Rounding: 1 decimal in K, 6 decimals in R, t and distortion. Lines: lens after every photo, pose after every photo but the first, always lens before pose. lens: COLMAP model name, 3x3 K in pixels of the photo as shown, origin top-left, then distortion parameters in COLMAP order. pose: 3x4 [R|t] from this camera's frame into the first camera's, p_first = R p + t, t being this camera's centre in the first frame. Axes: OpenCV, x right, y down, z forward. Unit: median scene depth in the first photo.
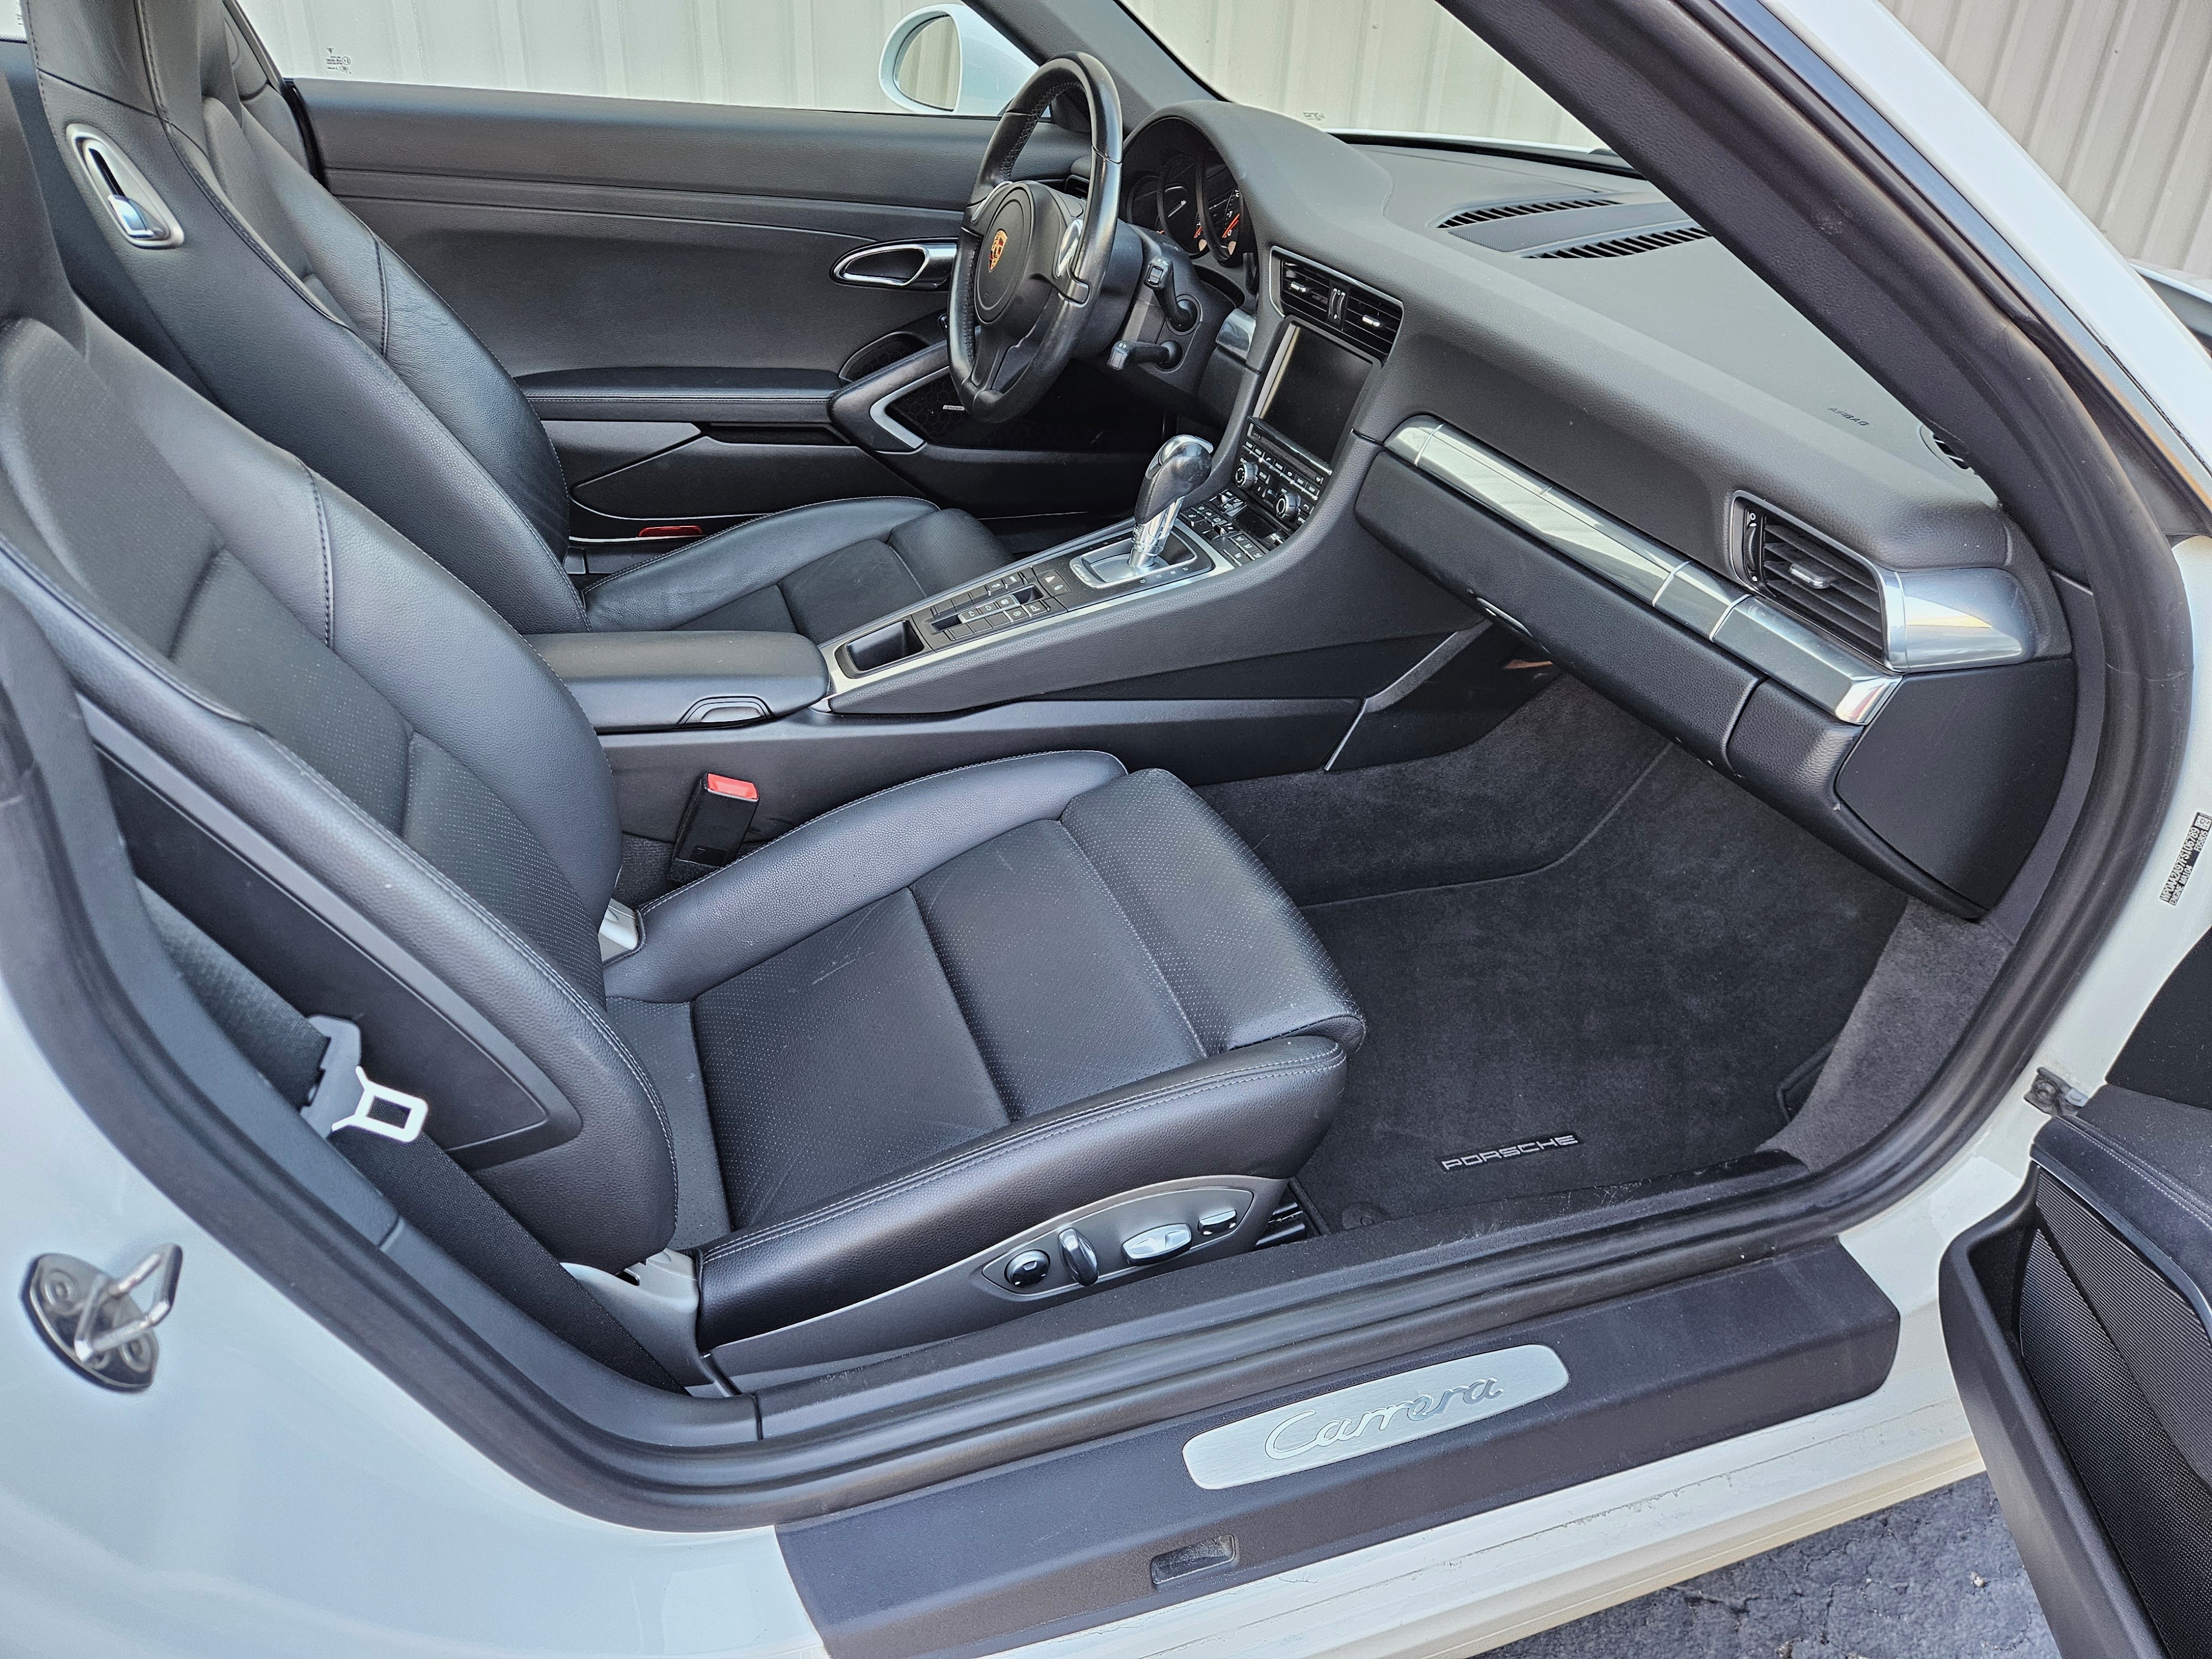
lens RADIAL K [[1491.2, 0, 1094.1], [0, 1491.2, 824.6], [0, 0, 1]] dist [0.076398, -0.066001]
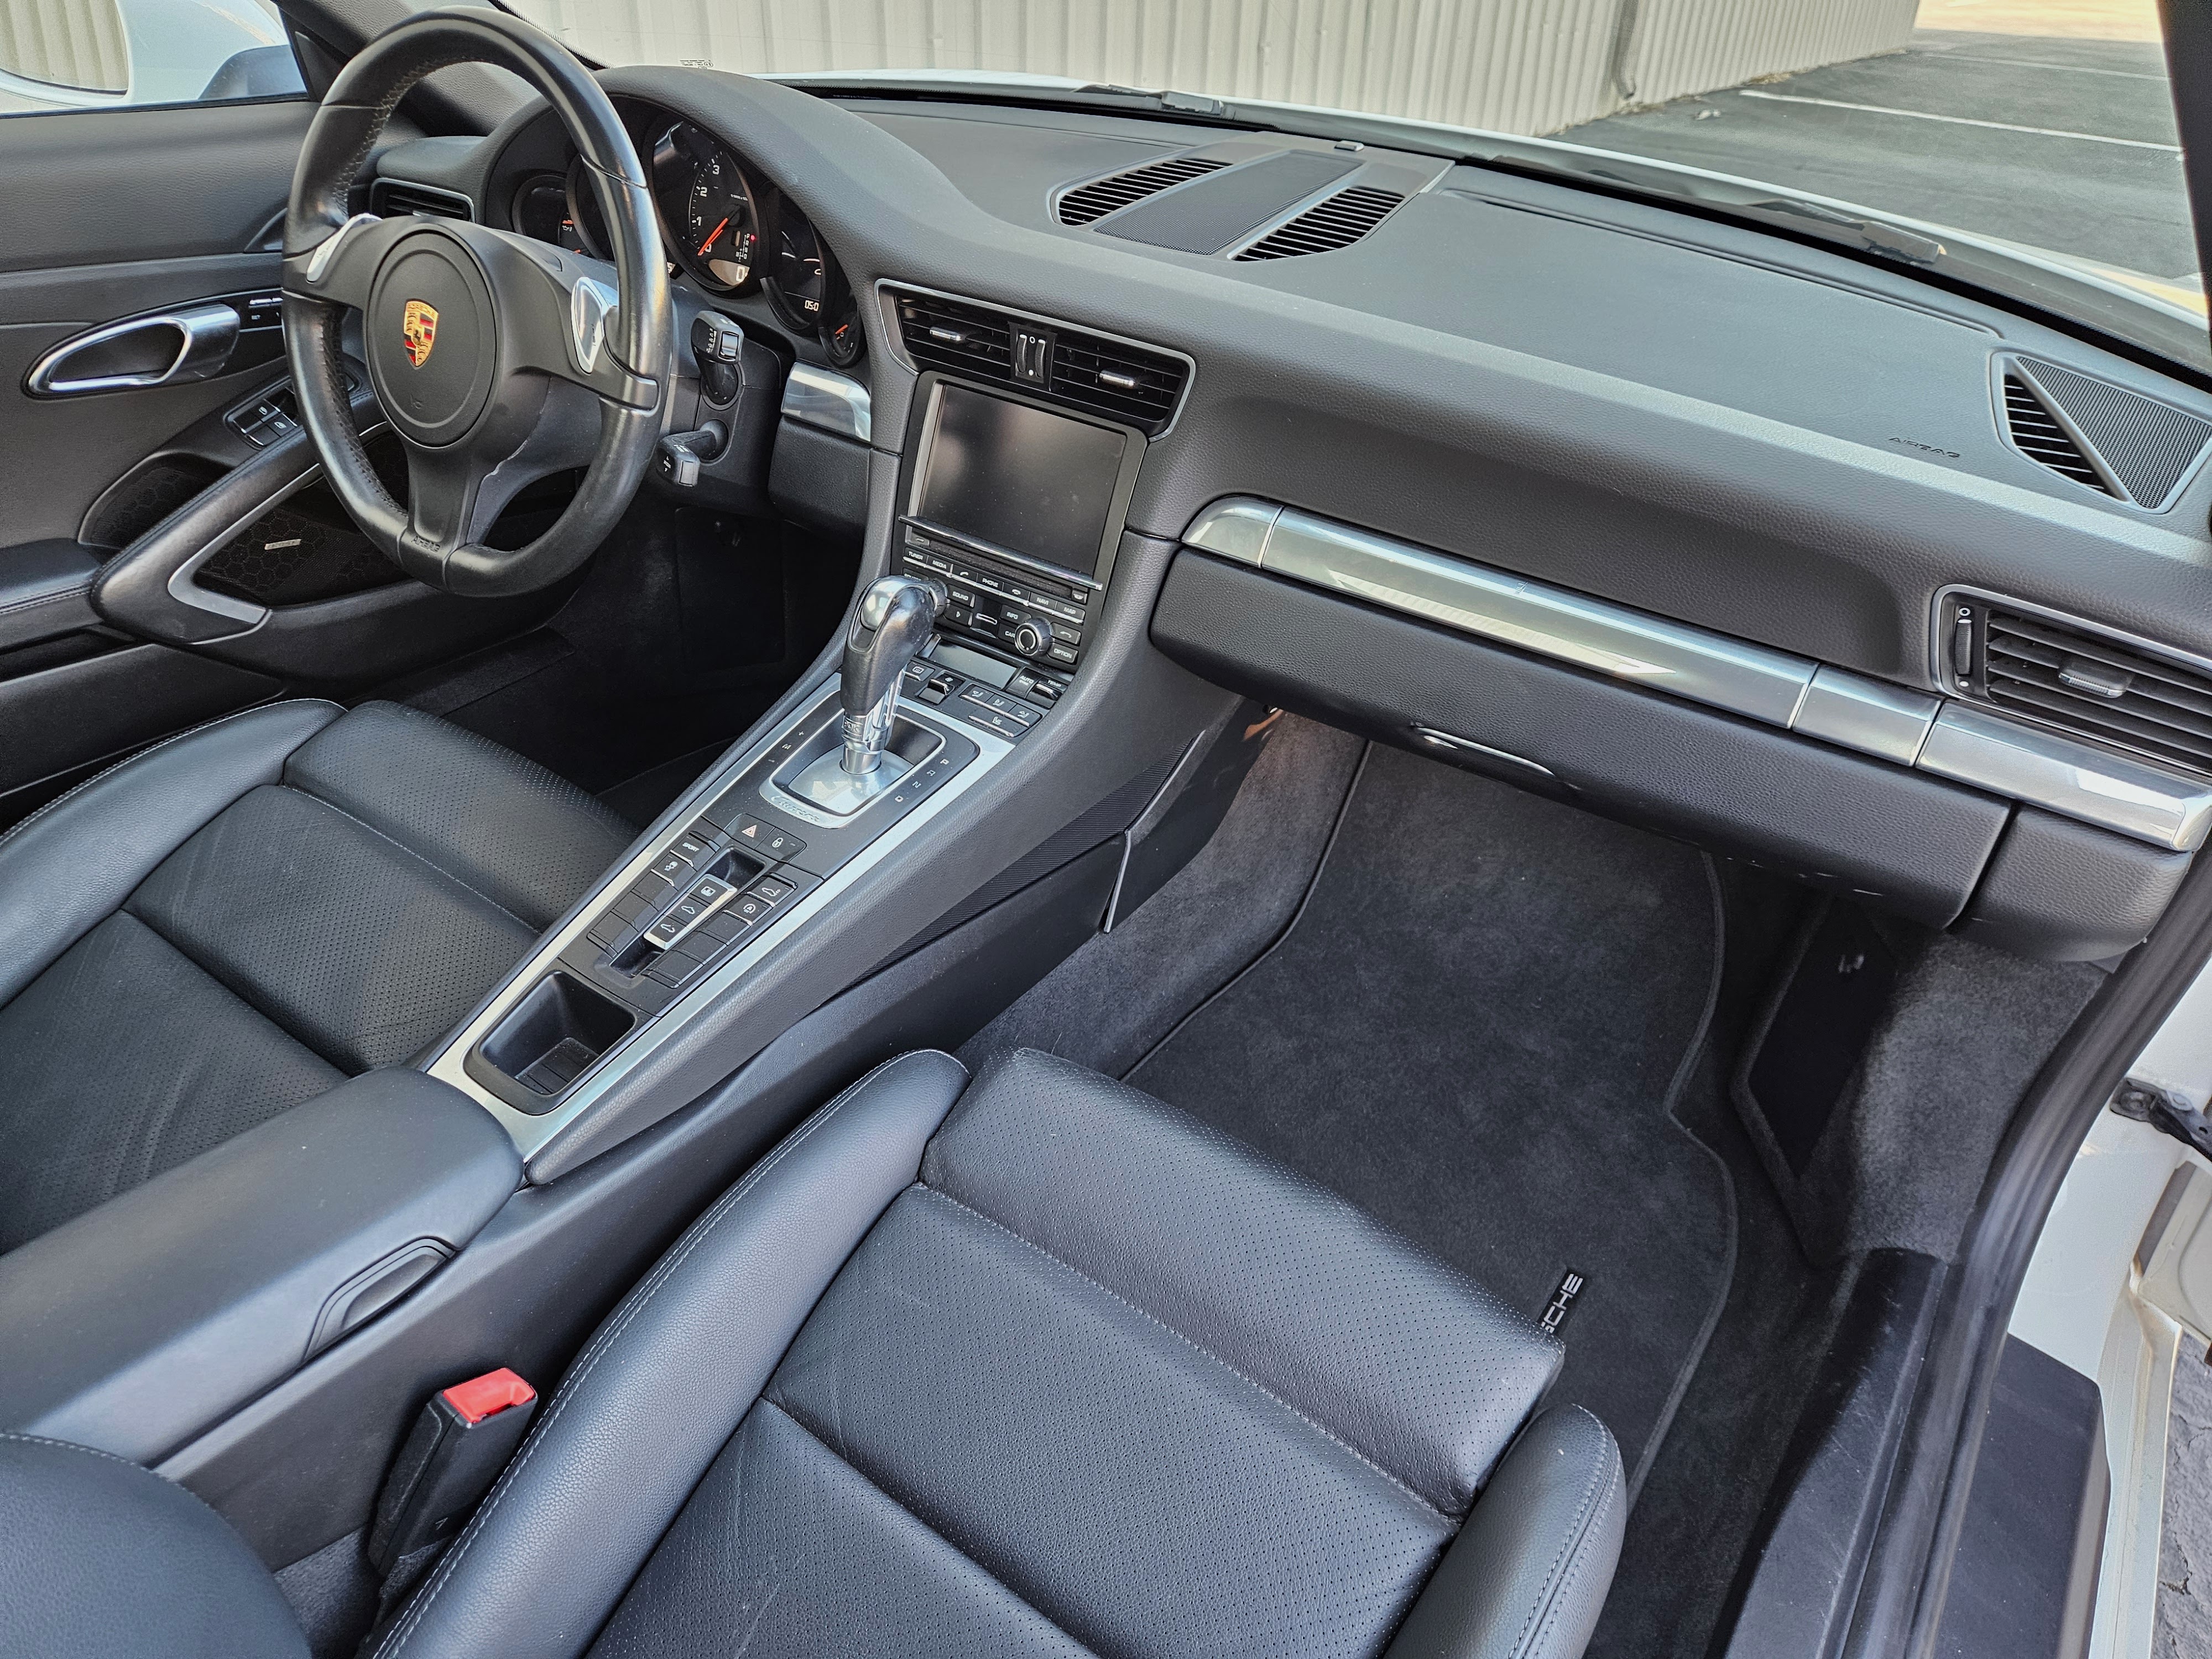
lens RADIAL K [[1491.2, 0, 1094.1], [0, 1491.2, 824.6], [0, 0, 1]] dist [0.076398, -0.066001]
pose [[0.824220, -0.315688, 0.470109, -0.216434], [0.283327, 0.948701, 0.140329, -0.219636], [-0.490293, 0.017533, 0.871381, 0.355055]]
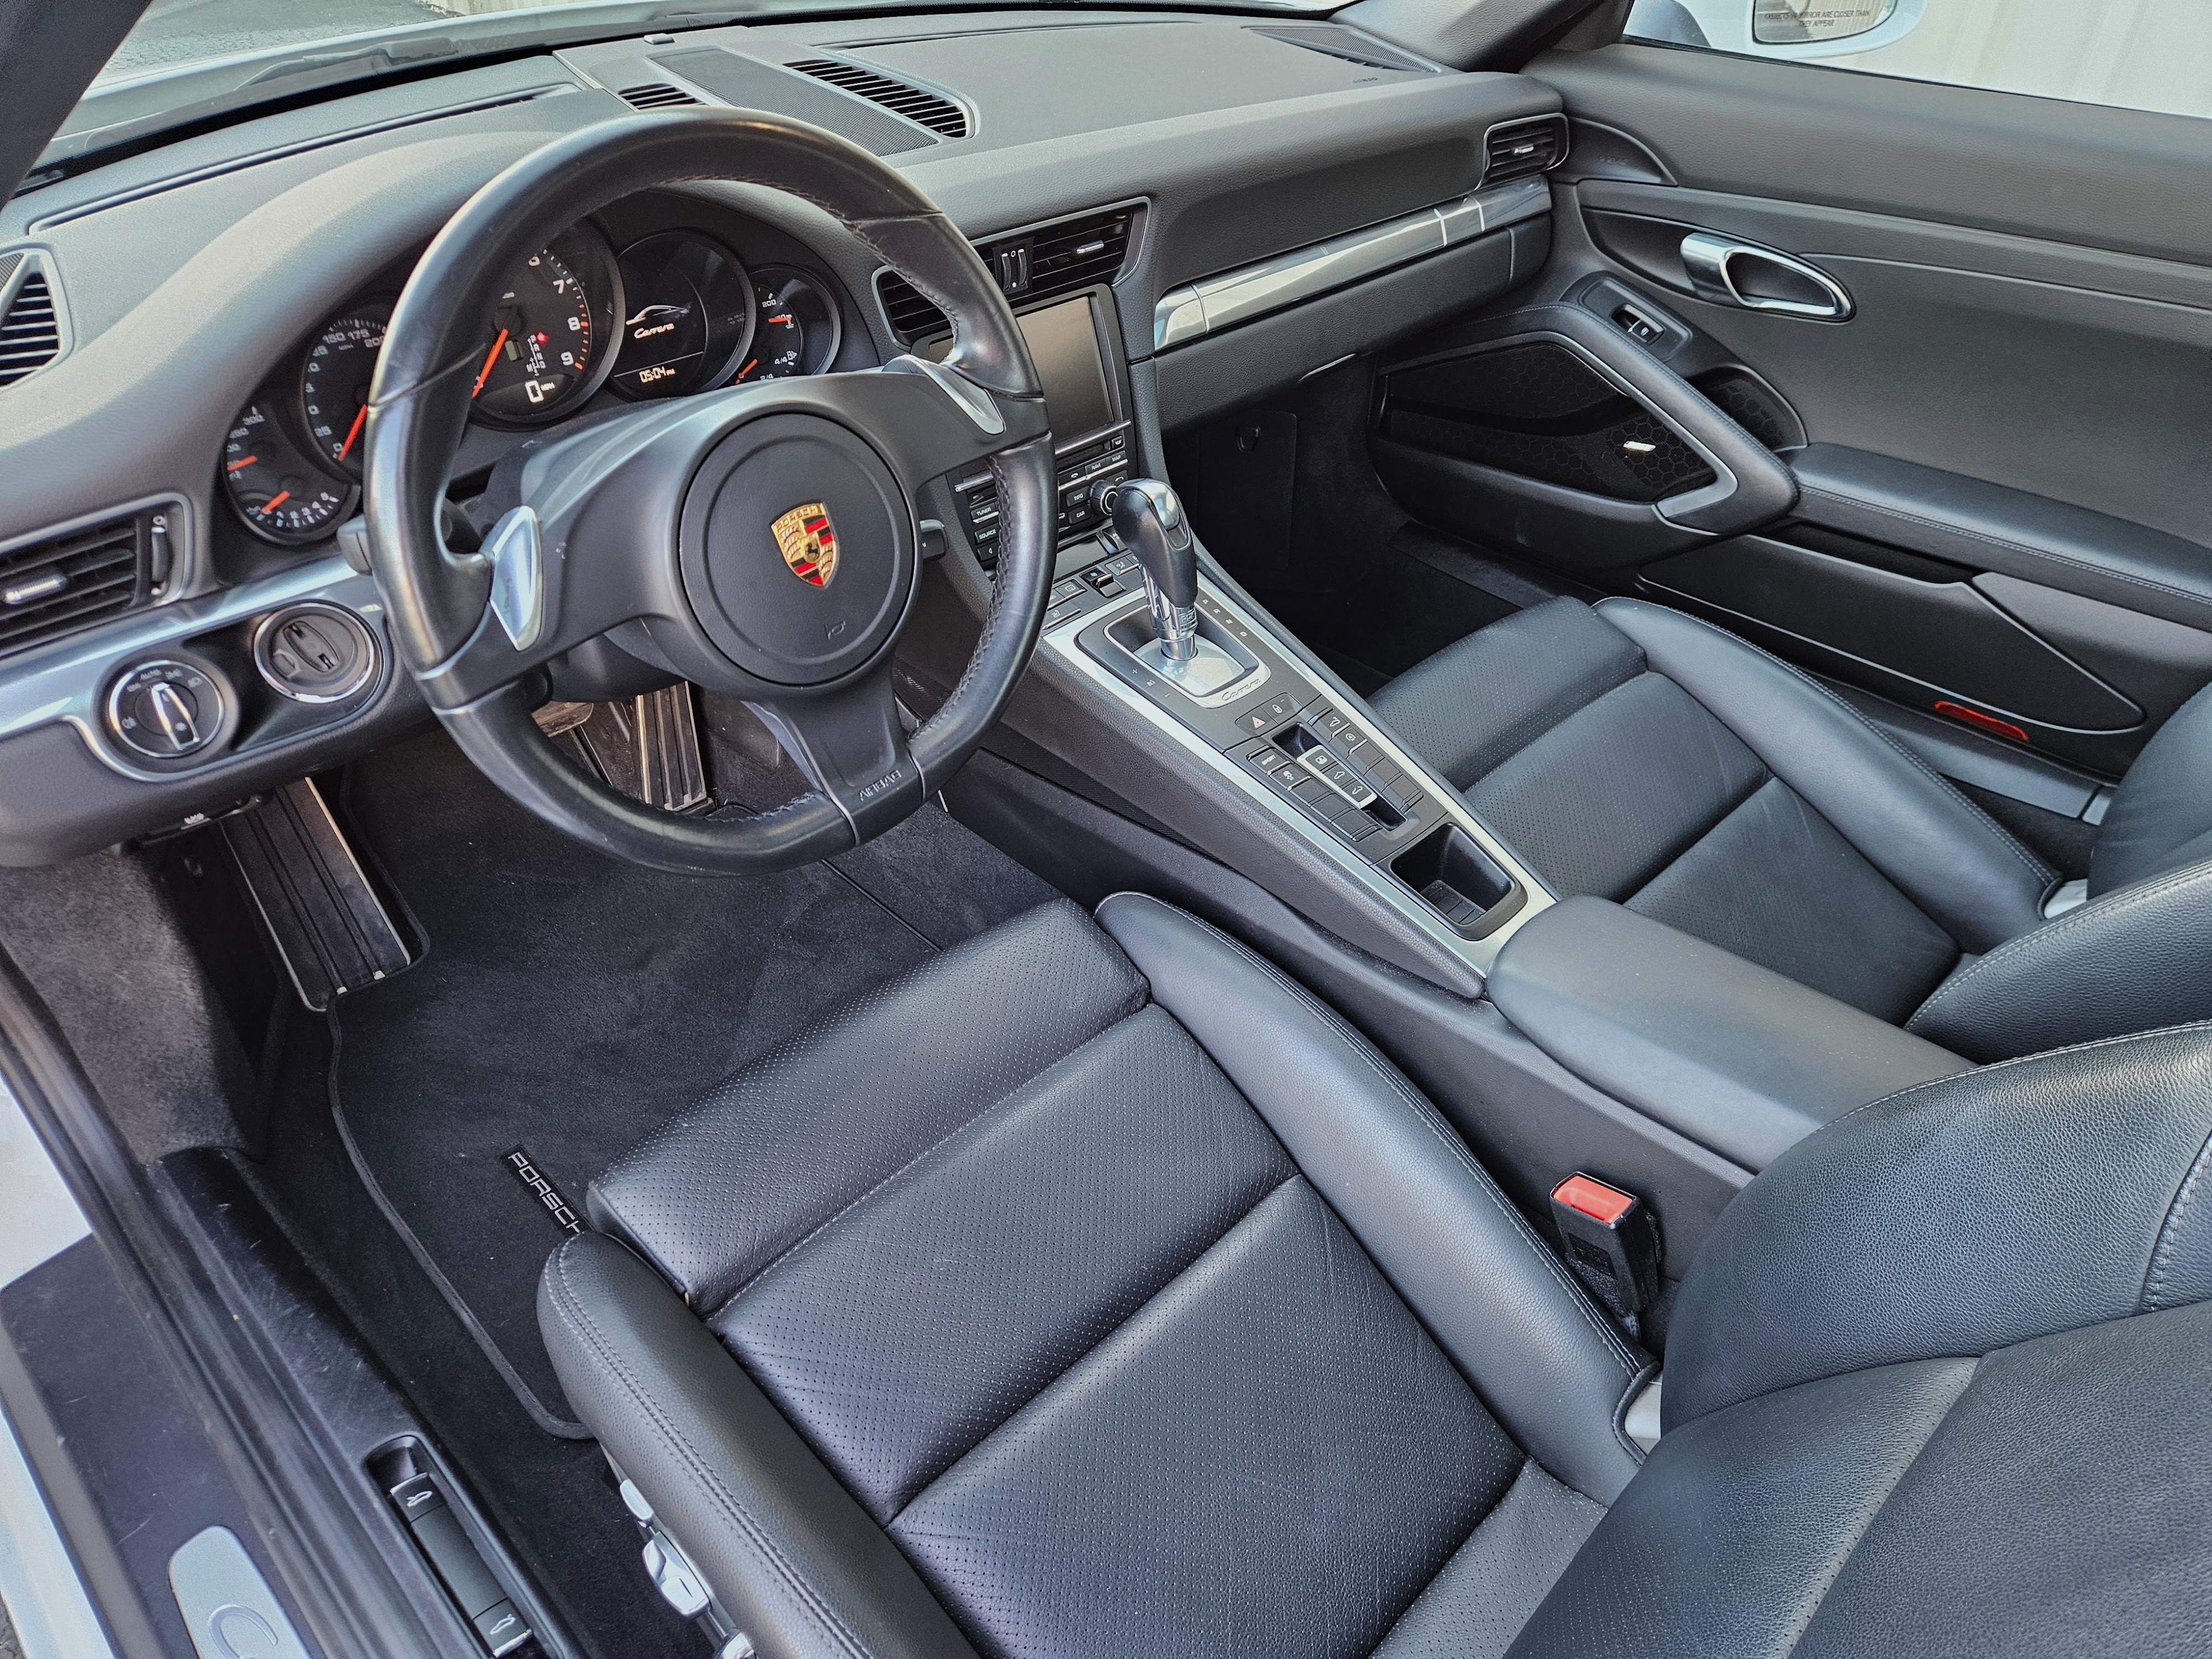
lens RADIAL K [[1491.2, 0, 1094.1], [0, 1491.2, 824.6], [0, 0, 1]] dist [0.076398, -0.066001]
pose [[-0.416426, -0.595059, 0.687382, -0.535124], [0.438274, 0.531021, 0.725212, -0.711883], [-0.796558, 0.603259, 0.039668, 1.075711]]
